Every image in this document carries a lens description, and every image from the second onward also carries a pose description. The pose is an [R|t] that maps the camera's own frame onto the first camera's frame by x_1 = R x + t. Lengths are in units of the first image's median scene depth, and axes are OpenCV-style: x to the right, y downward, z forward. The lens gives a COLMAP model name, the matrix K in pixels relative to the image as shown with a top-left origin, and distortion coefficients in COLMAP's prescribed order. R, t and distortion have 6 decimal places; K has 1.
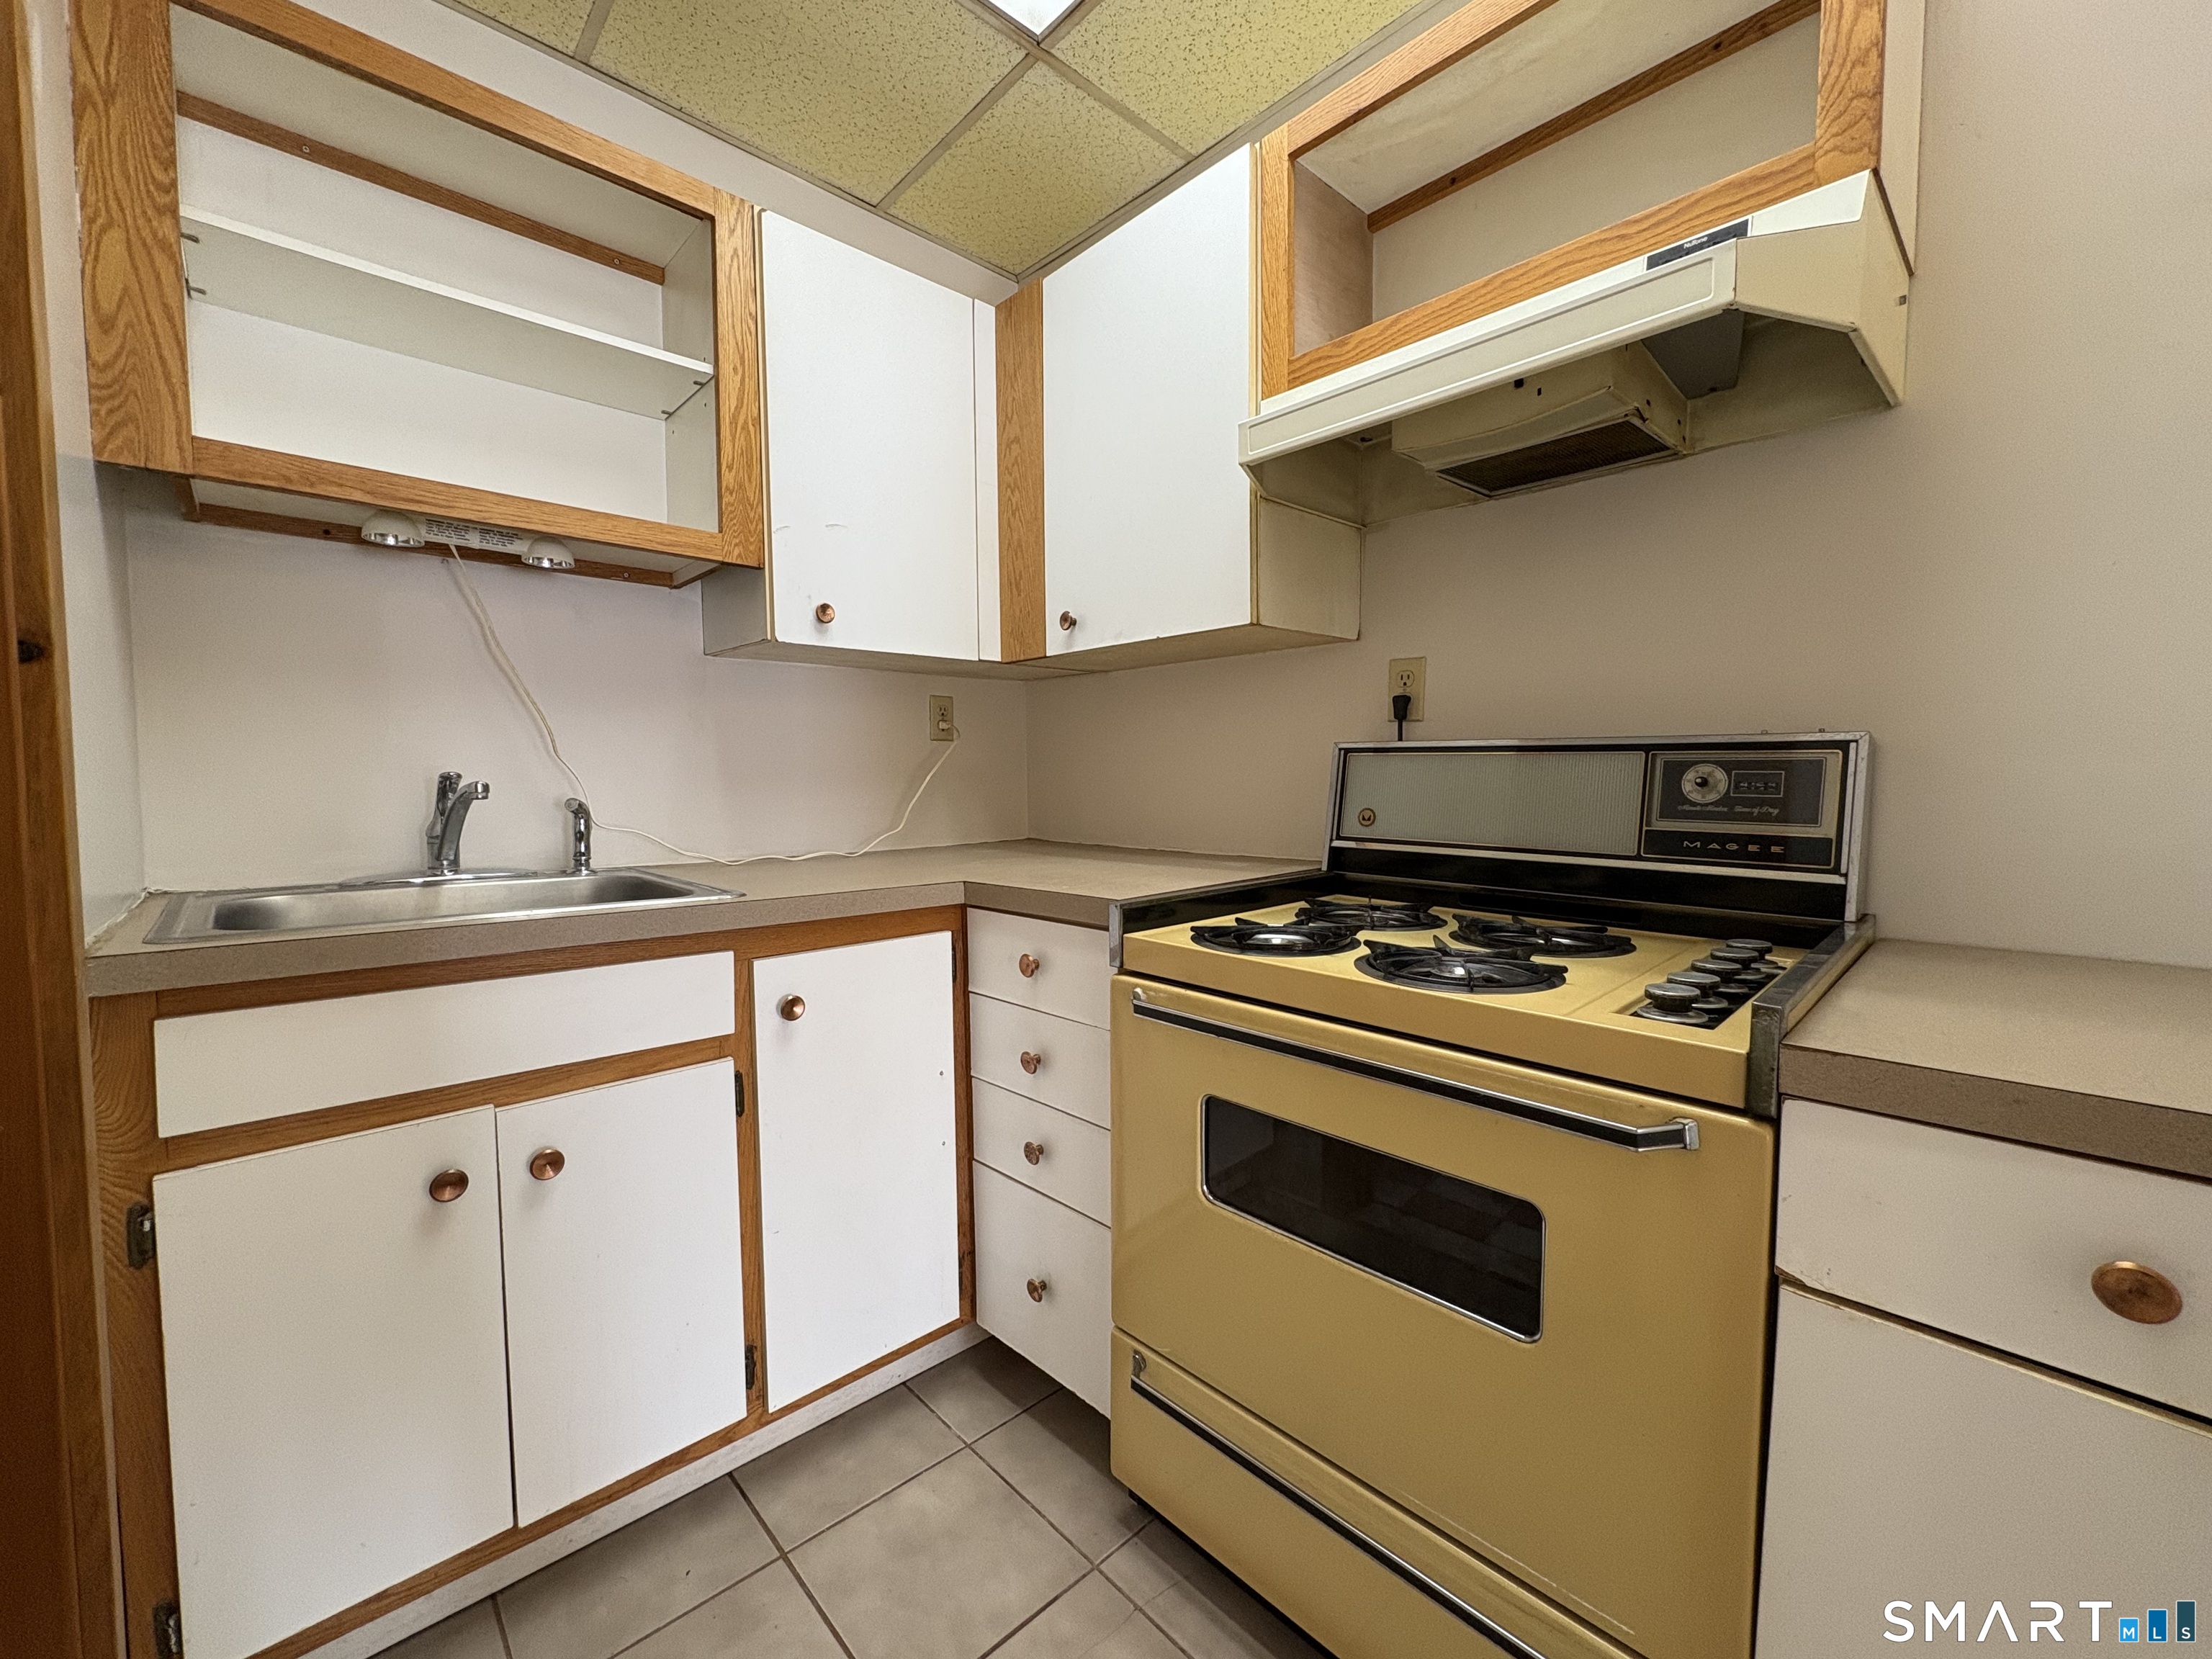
lens RADIAL K [[906.7, 0, 1109.6], [0, 906.7, 825.5], [0, 0, 1]] dist [-0.000143, -0.000908]
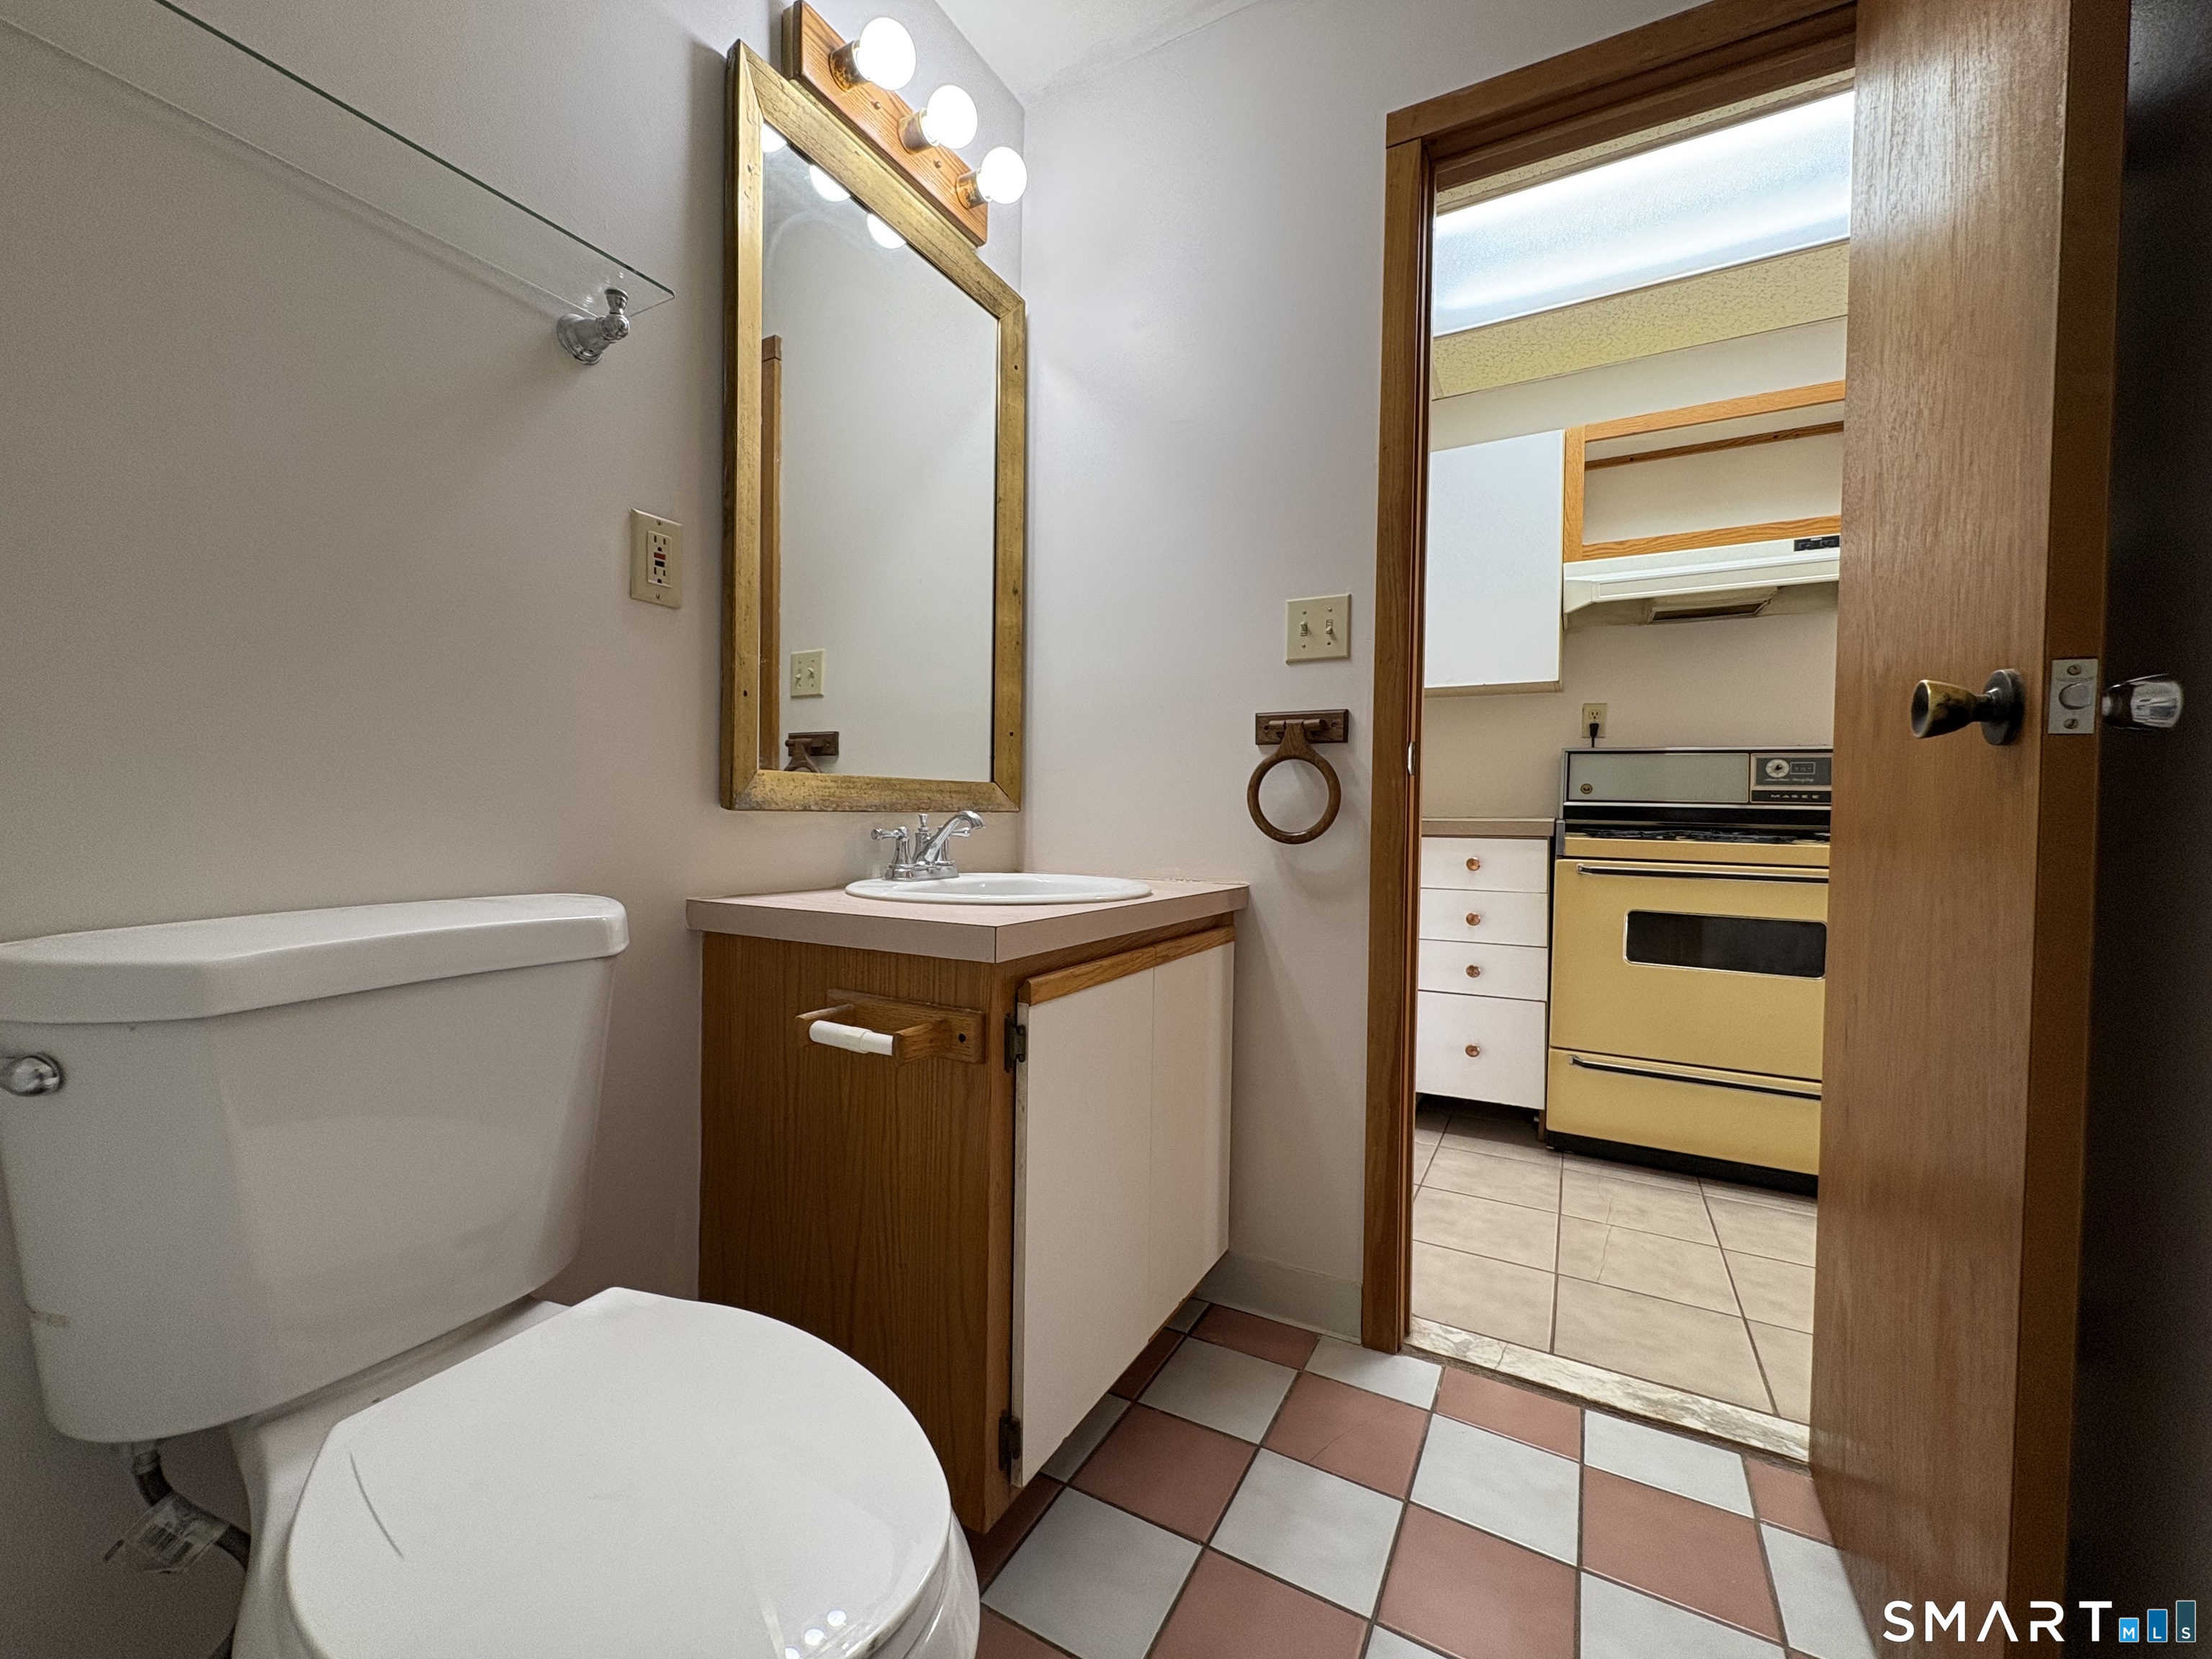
lens RADIAL K [[906.7, 0, 1086.1], [0, 906.7, 825.2], [0, 0, 1]] dist [-0.000143, -0.000908]
pose [[0.949763, -0.000499, 0.312970, -1.458543], [0.008057, 0.999706, -0.022857, 0.114989], [-0.312866, 0.024231, 0.949488, -0.492431]]
